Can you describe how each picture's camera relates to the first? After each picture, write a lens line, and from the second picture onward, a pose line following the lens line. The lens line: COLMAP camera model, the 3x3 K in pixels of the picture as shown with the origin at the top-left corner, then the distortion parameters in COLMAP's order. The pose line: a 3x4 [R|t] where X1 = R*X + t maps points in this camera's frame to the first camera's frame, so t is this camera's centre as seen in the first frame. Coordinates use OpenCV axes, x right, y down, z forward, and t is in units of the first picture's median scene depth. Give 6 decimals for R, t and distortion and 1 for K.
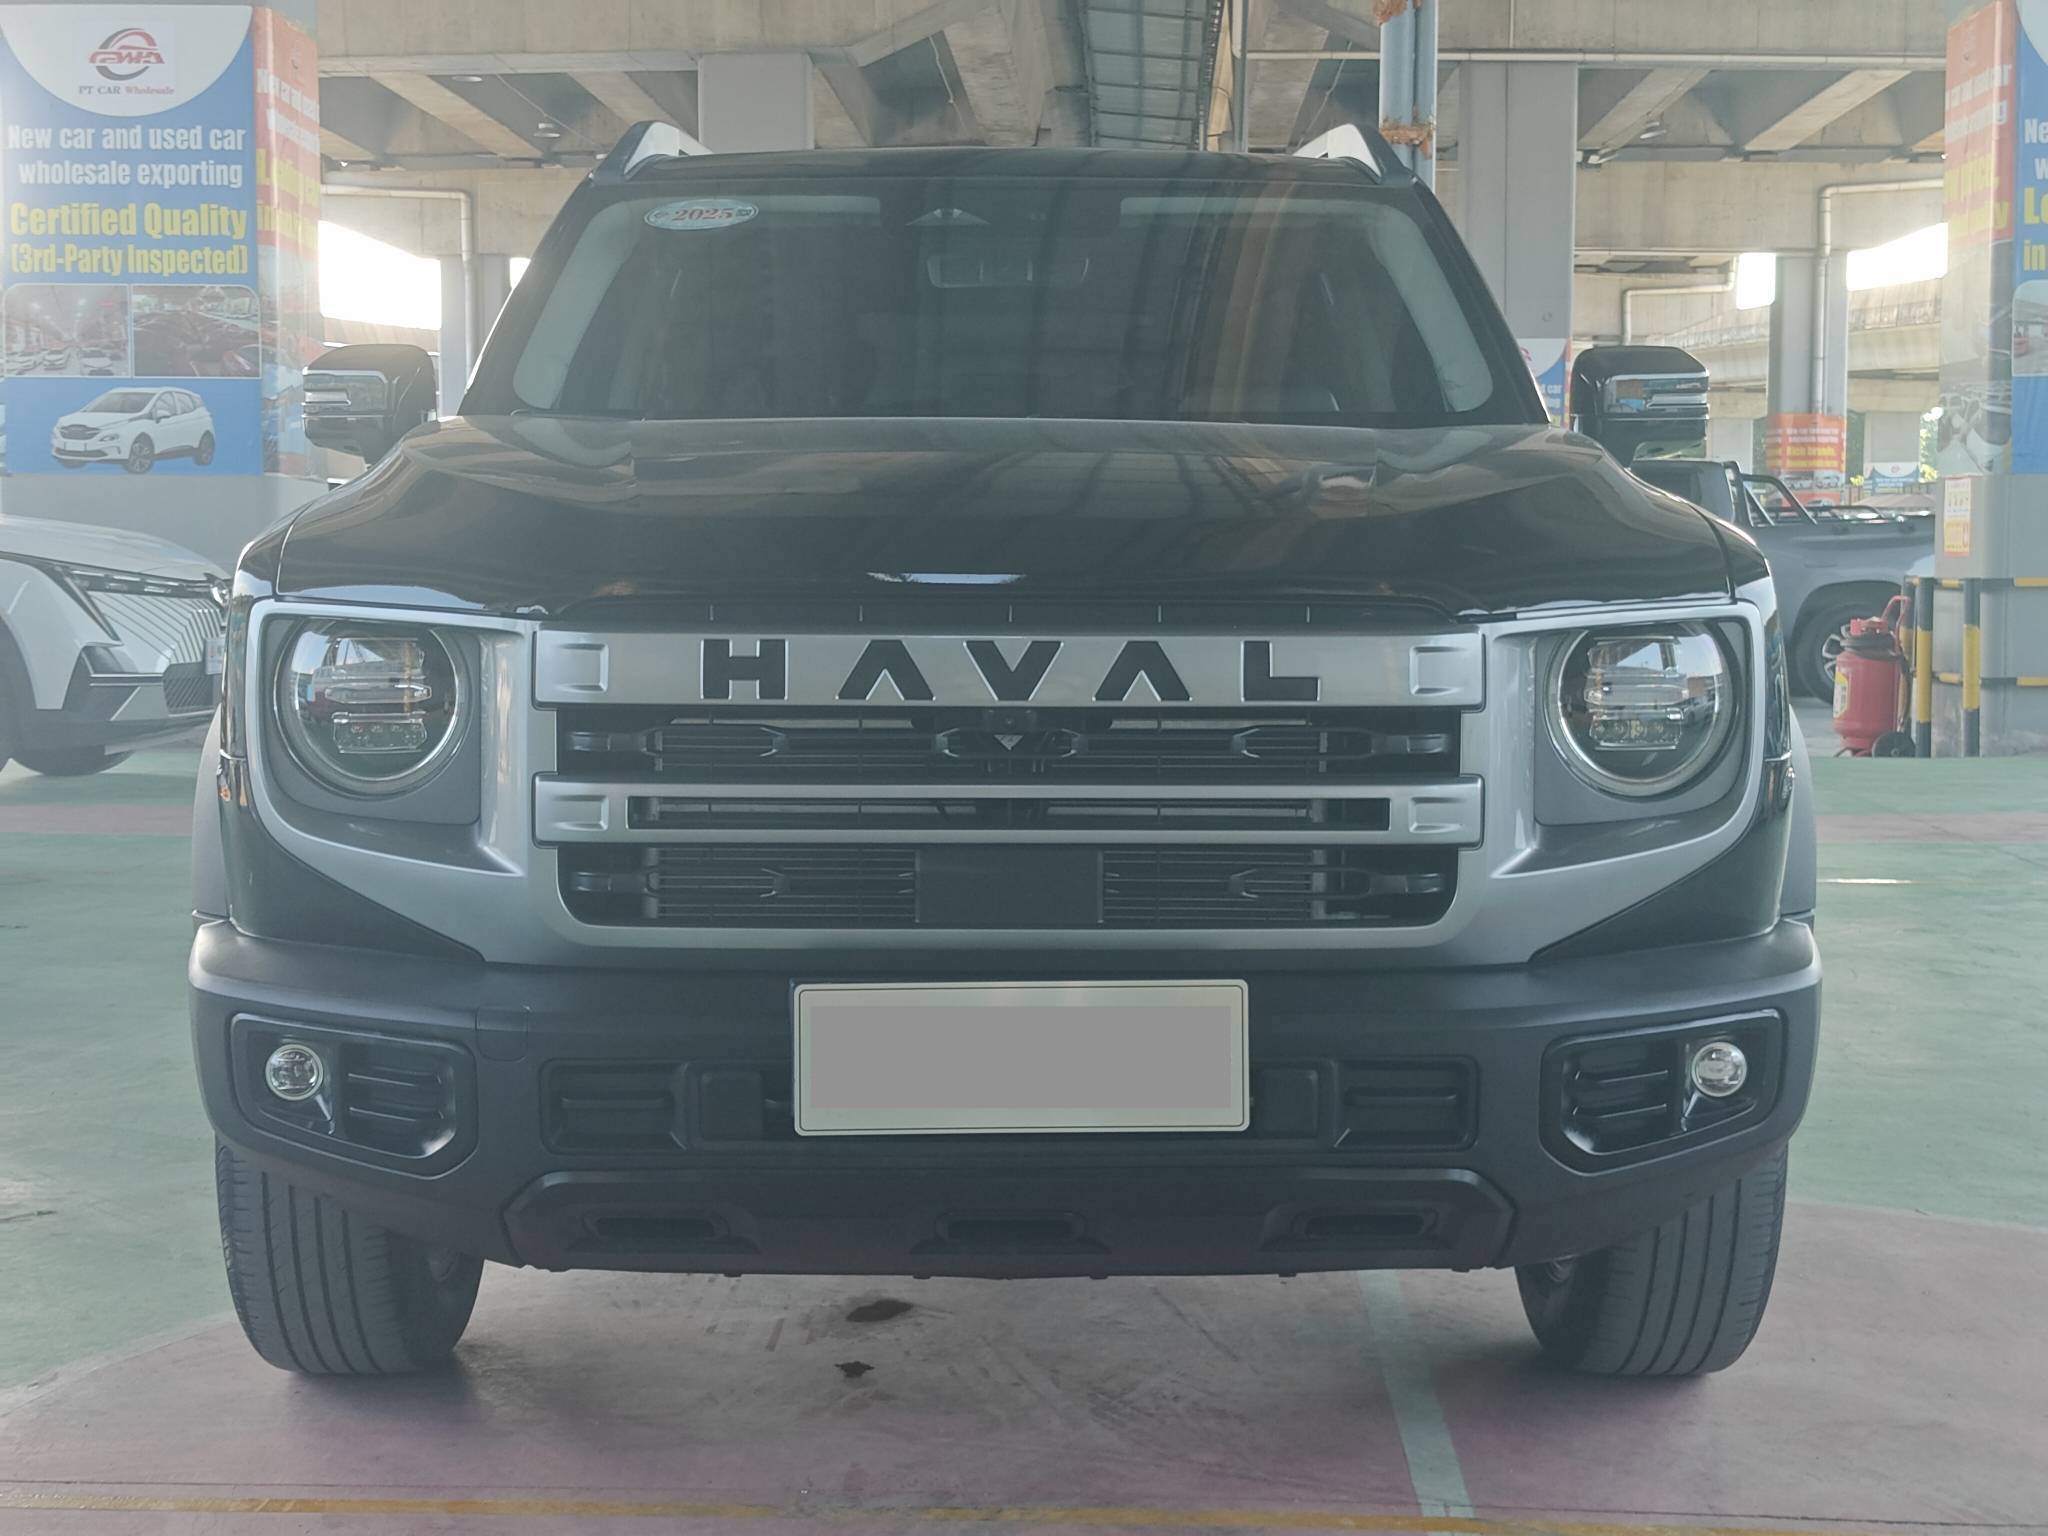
lens RADIAL K [[3063.9, 0, 1024.0], [0, 3063.9, 768.0], [0, 0, 1]] dist [-0.011987, 0.124335]
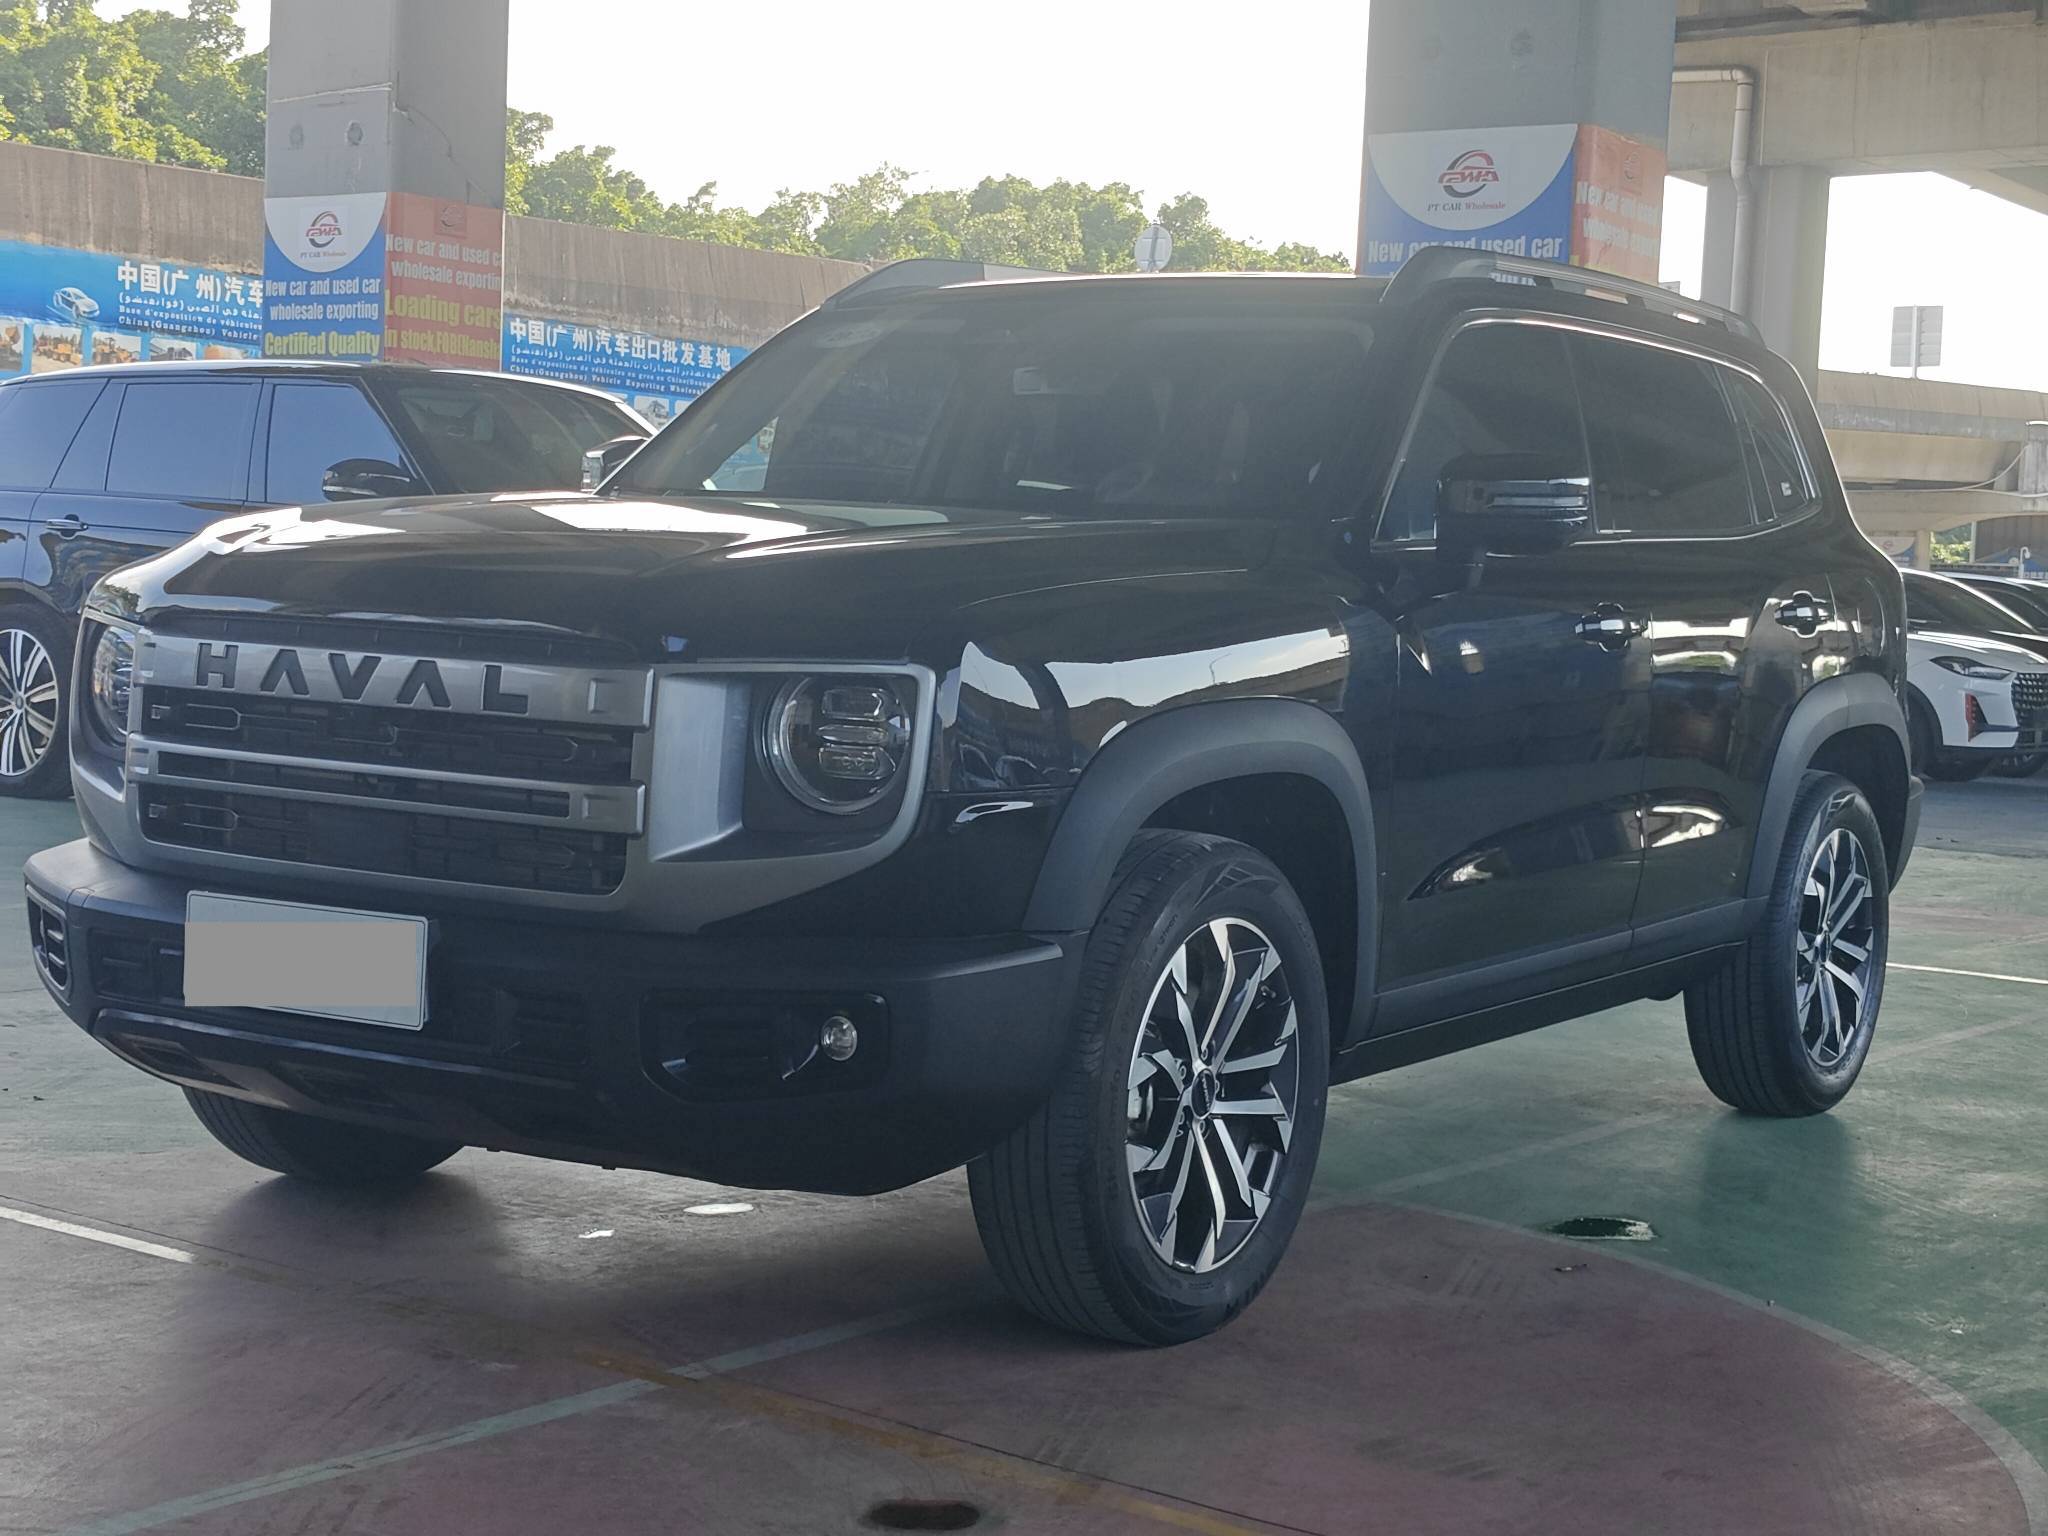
lens RADIAL K [[3063.9, 0, 1024.0], [0, 3063.9, 768.0], [0, 0, 1]] dist [-0.011987, 0.124335]
pose [[0.821332, 0.068130, -0.566367, 0.984456], [-0.084718, 0.996400, -0.002997, -0.012188], [0.564124, 0.050443, 0.824148, 0.050066]]
